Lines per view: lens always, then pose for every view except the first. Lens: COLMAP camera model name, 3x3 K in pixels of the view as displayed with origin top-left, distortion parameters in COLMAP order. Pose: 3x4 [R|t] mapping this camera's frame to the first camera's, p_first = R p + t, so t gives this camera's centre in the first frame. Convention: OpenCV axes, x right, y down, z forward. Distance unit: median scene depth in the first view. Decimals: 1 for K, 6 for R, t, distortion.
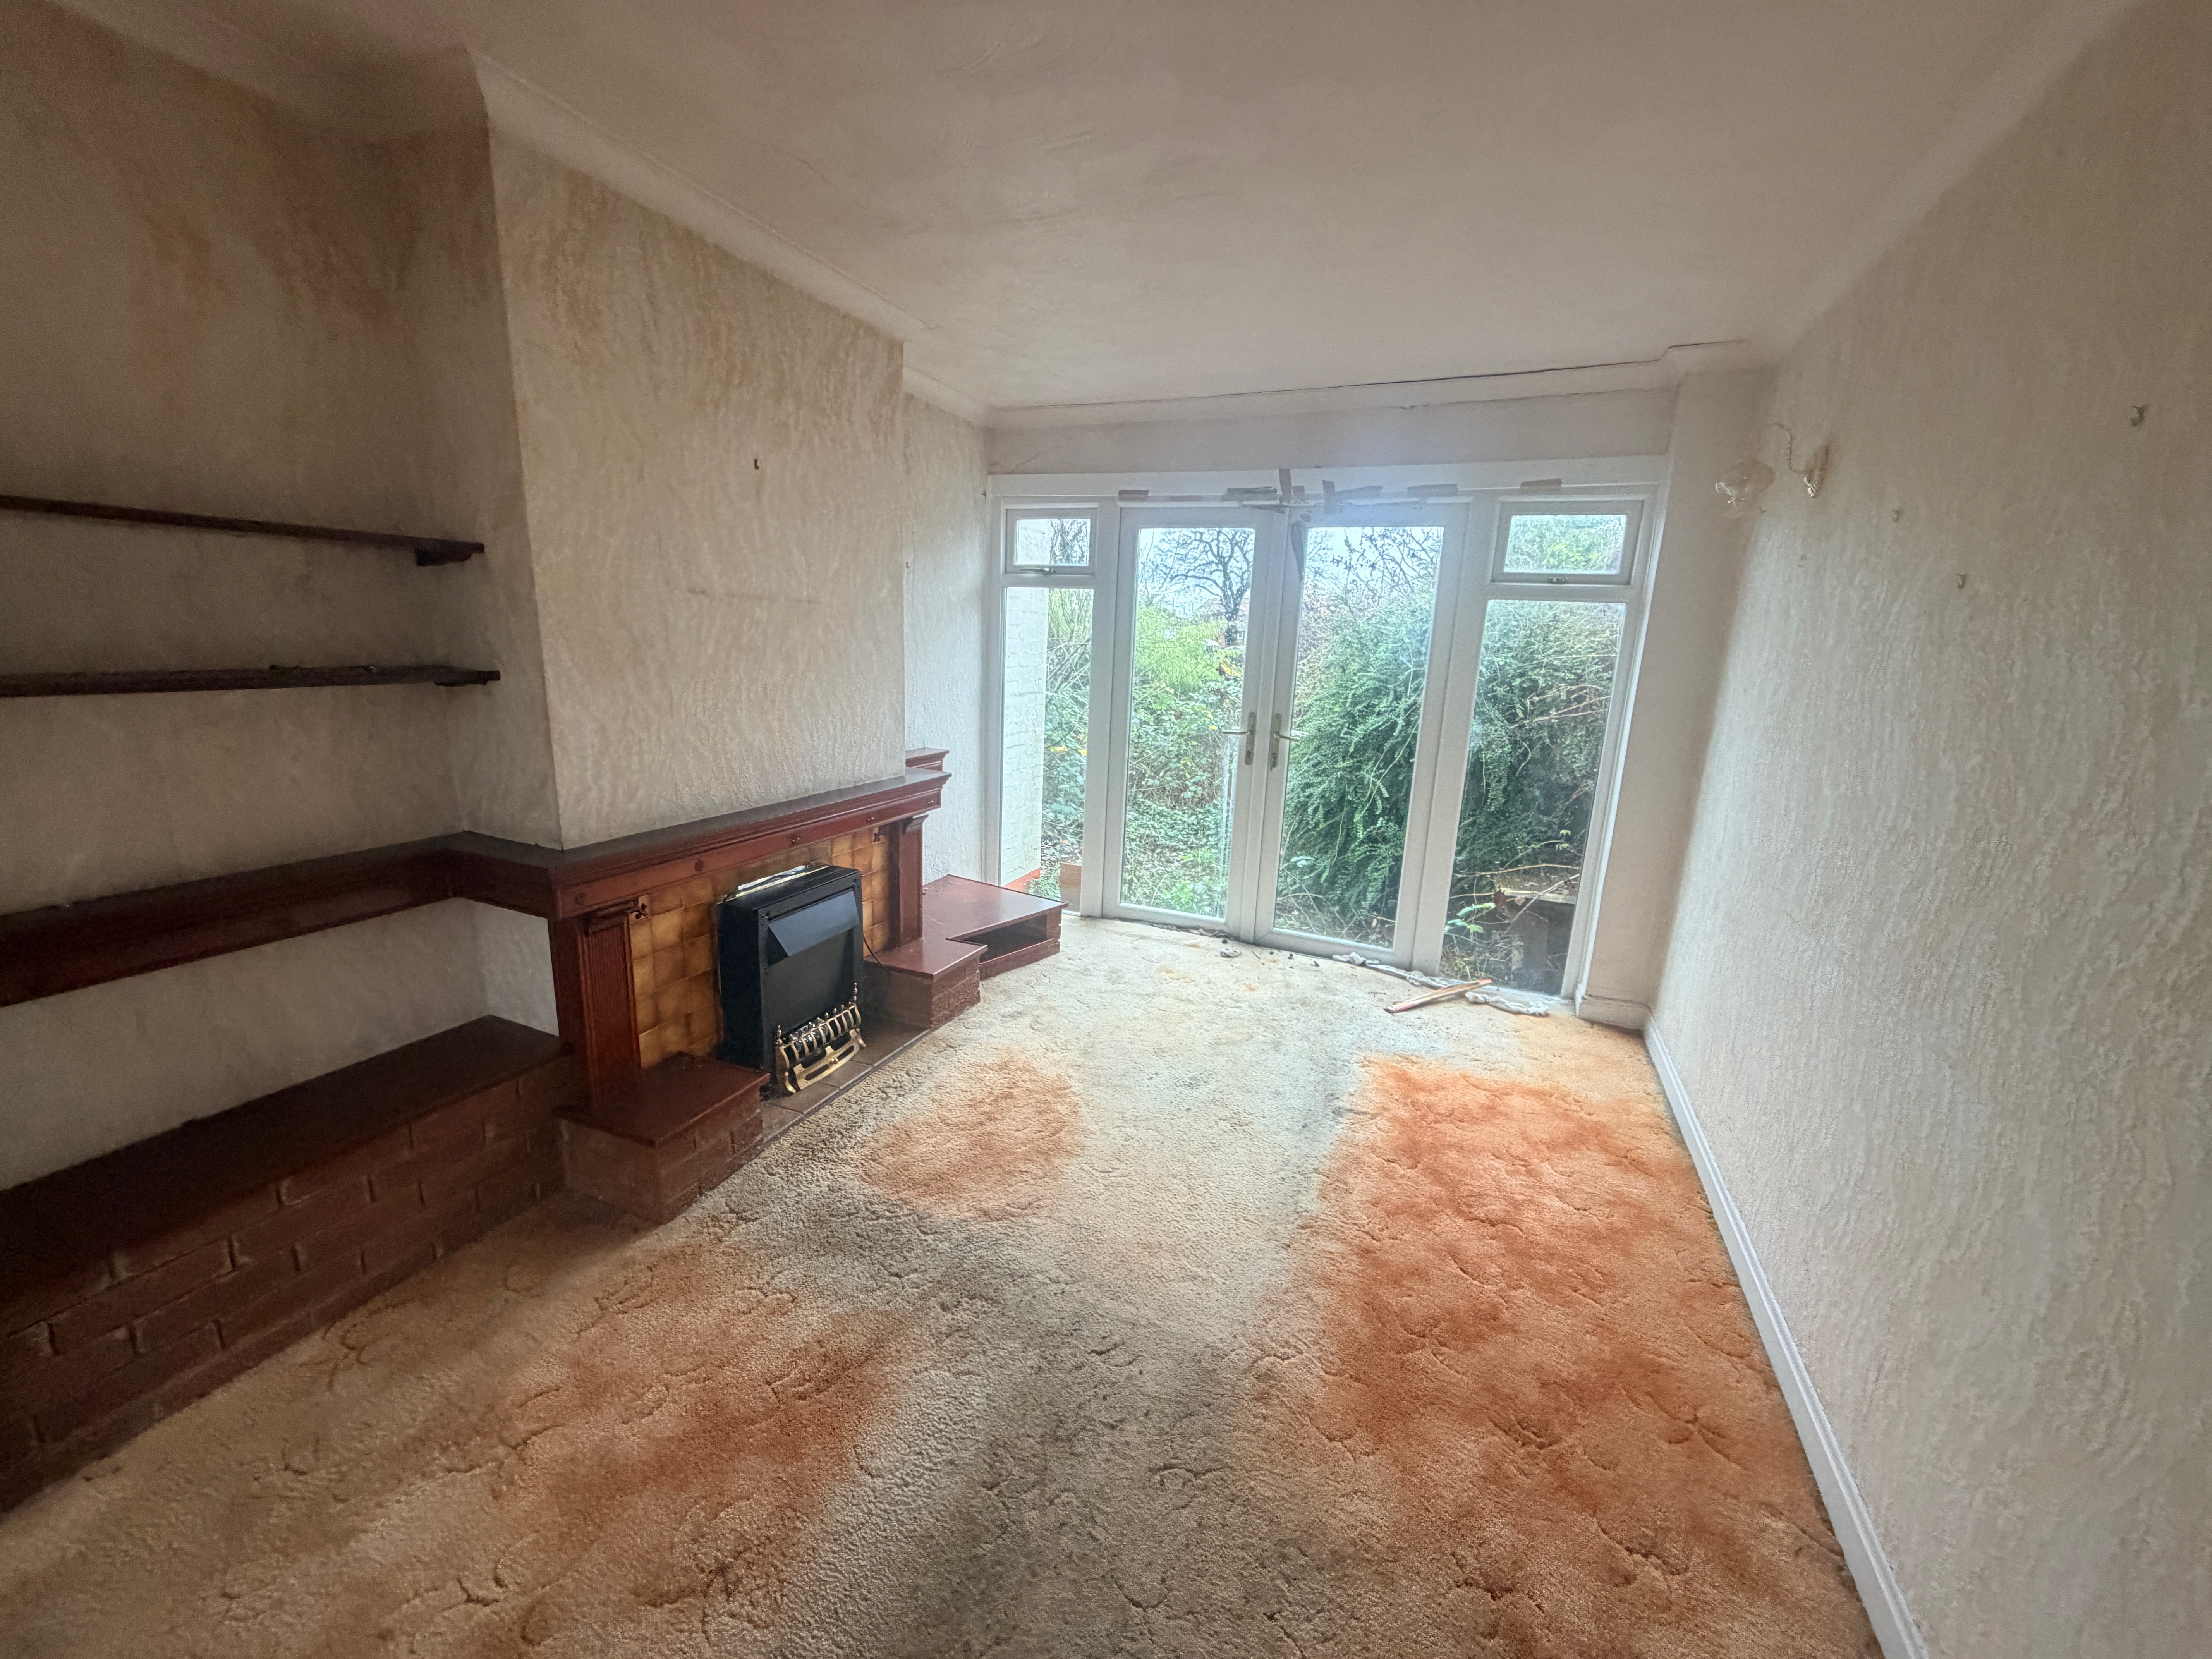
lens RADIAL K [[876.1, 0, 1100.3], [0, 876.1, 829.5], [0, 0, 1]] dist [-0.002501, -0.000168]
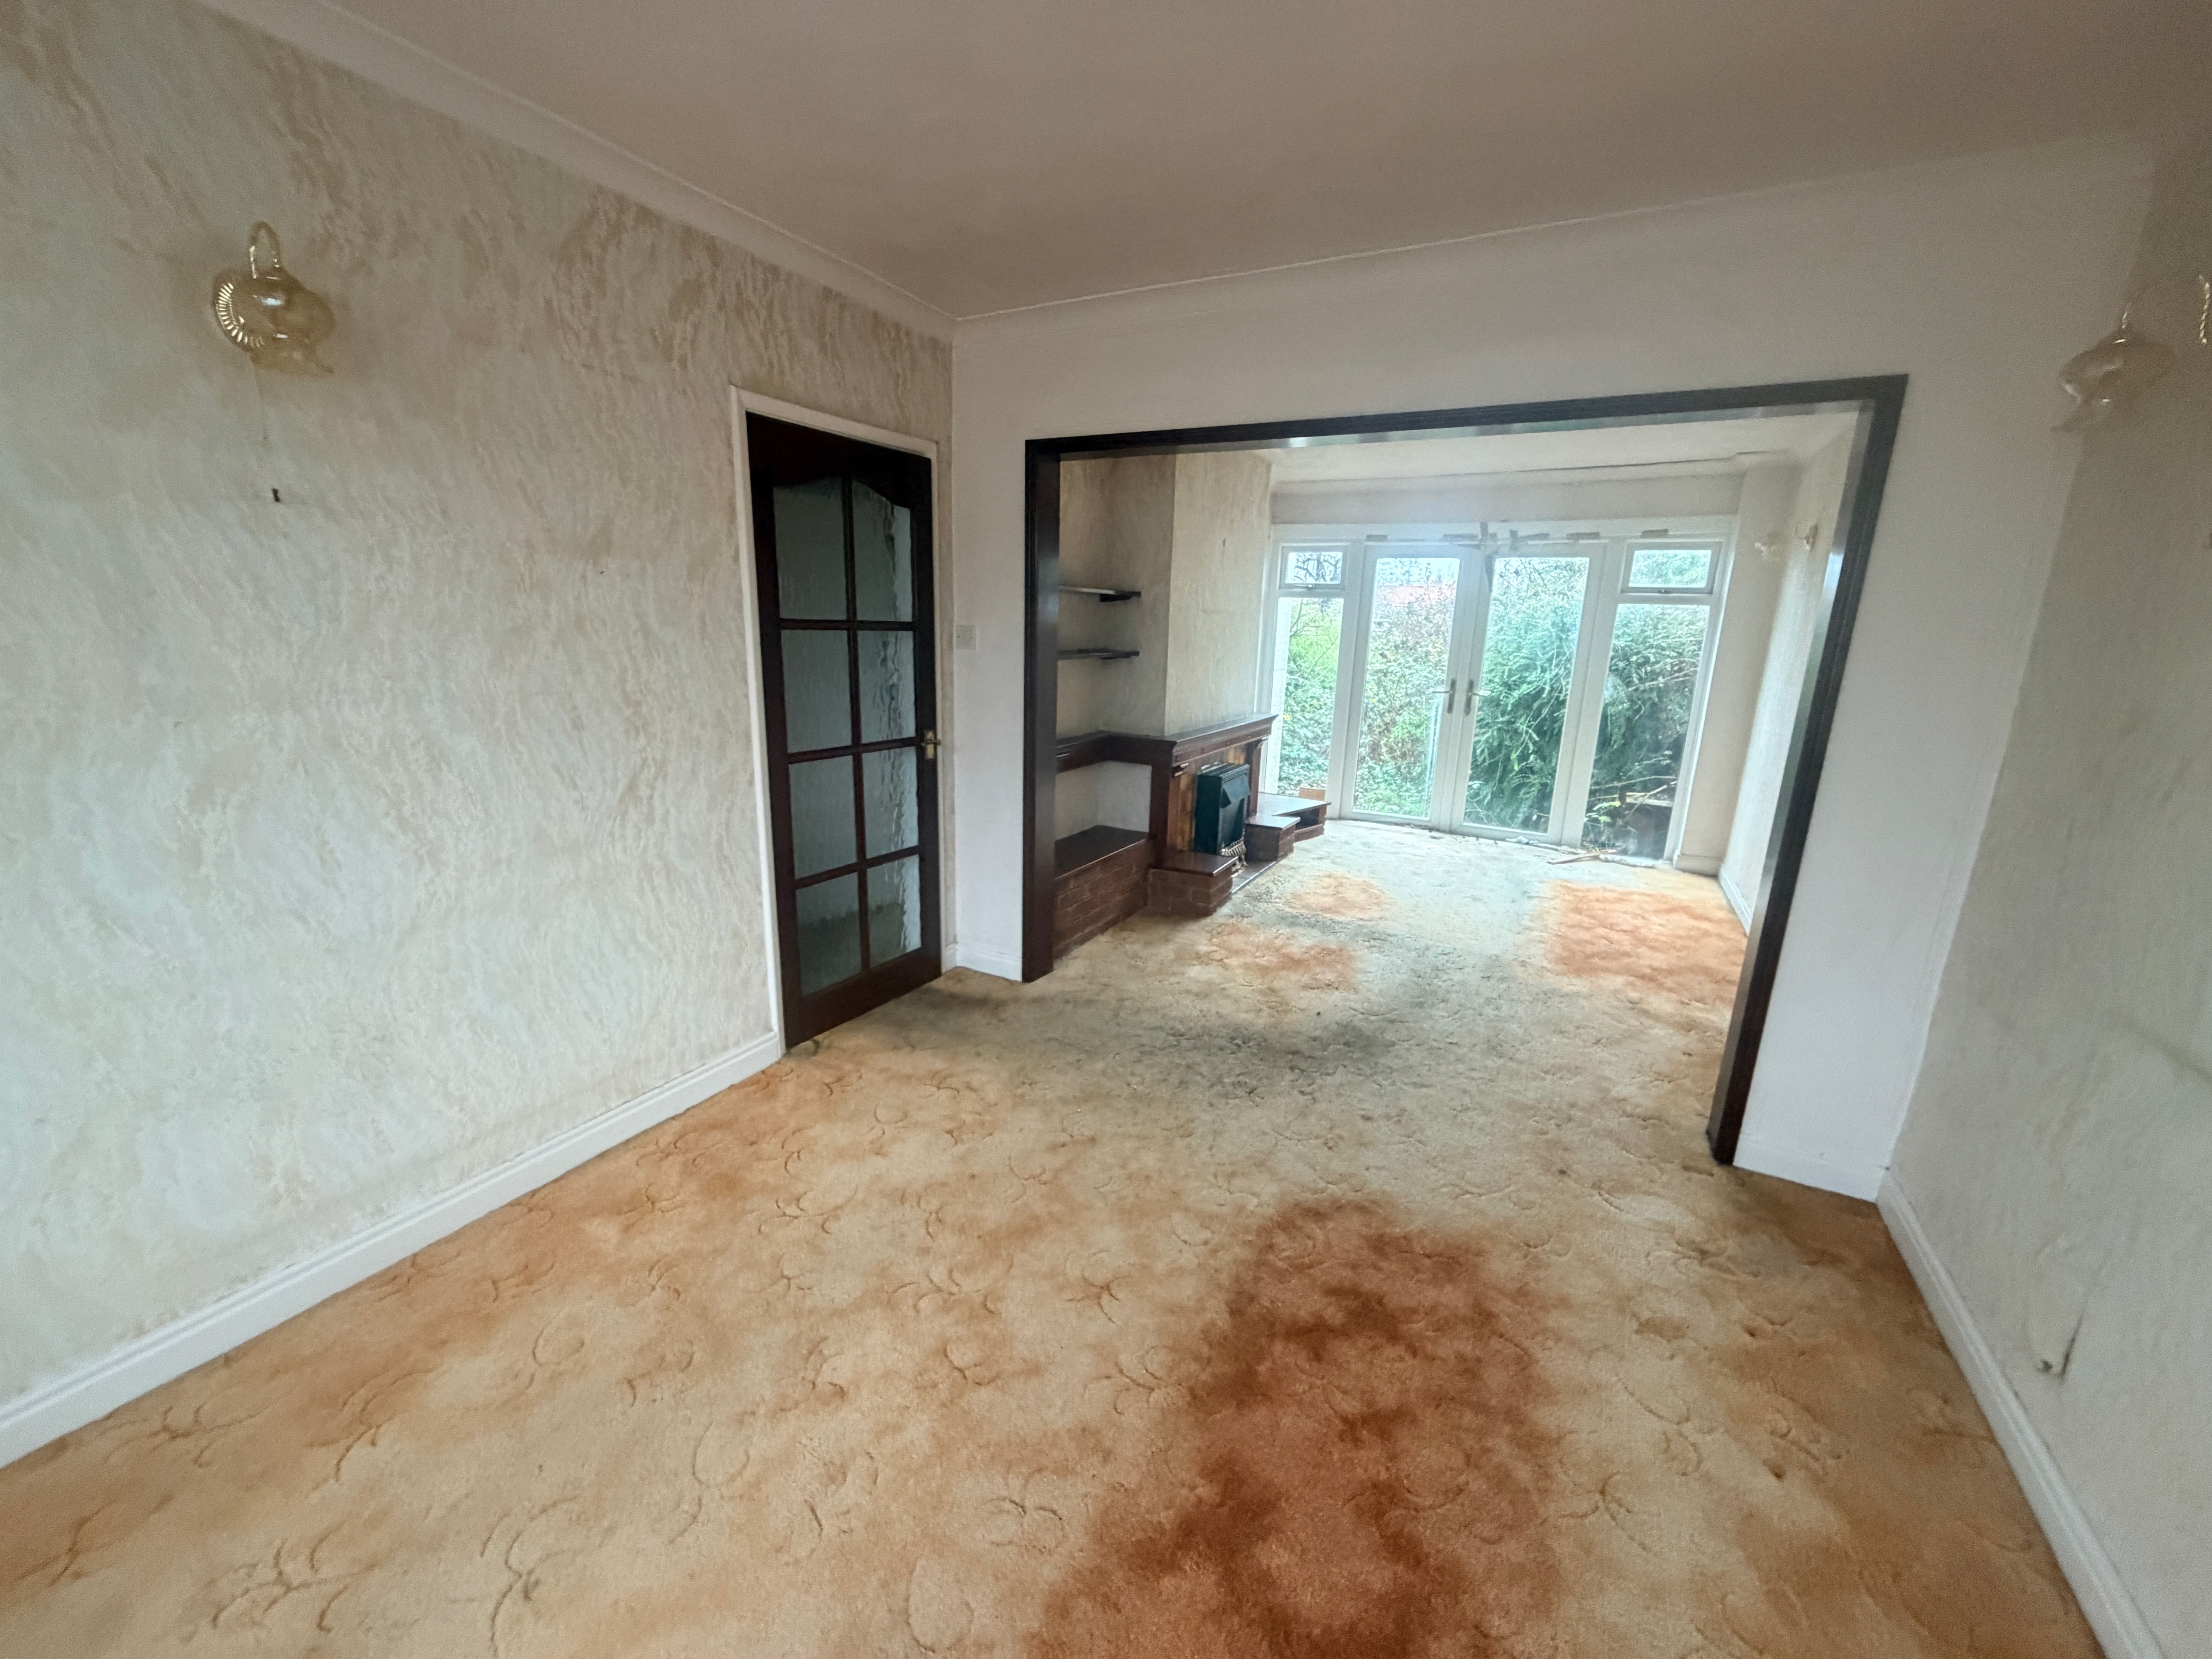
lens RADIAL K [[876.1, 0, 1100.3], [0, 876.1, 829.5], [0, 0, 1]] dist [-0.002501, -0.000168]
pose [[0.995927, 0.008385, -0.089771, -0.363291], [-0.007460, 0.999916, 0.010638, 0.142236], [0.089852, -0.009925, 0.995906, -0.699593]]
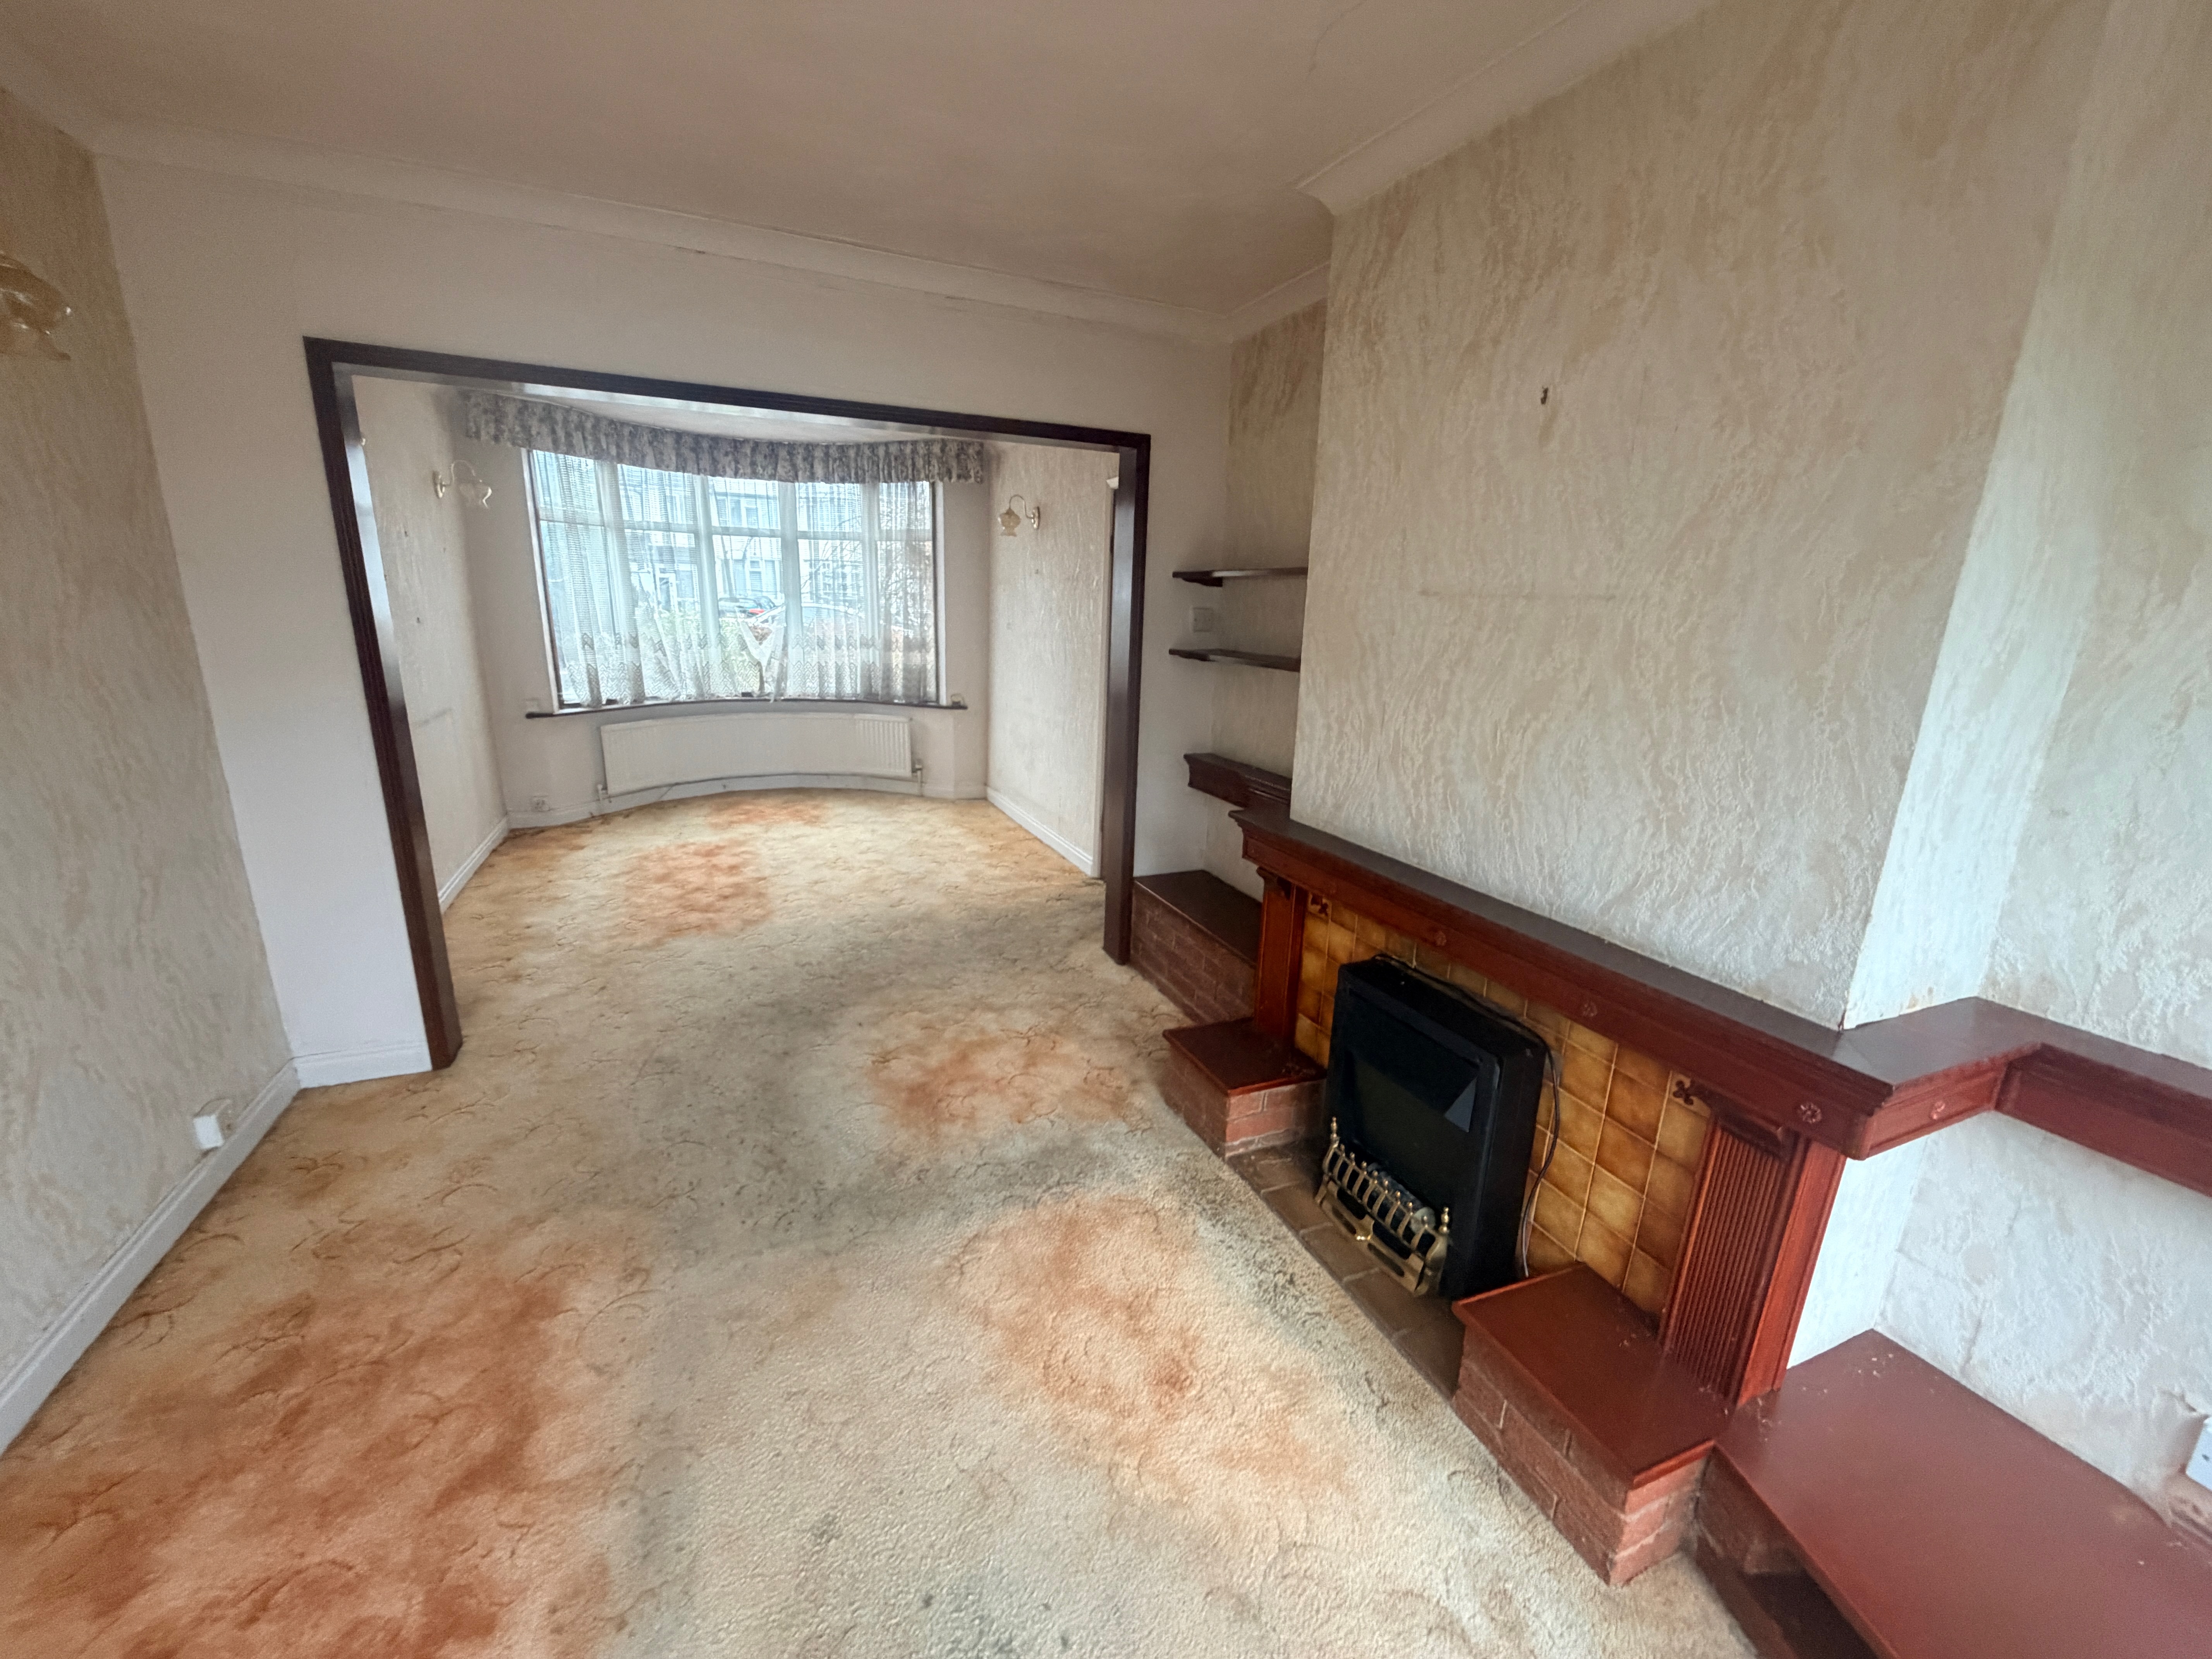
lens RADIAL K [[876.1, 0, 1100.3], [0, 876.1, 829.5], [0, 0, 1]] dist [-0.002501, -0.000168]
pose [[-0.677614, 0.124188, -0.724857, 0.270695], [-0.219353, 0.906644, 0.360390, -0.212429], [0.701943, 0.403204, -0.587113, 0.964190]]
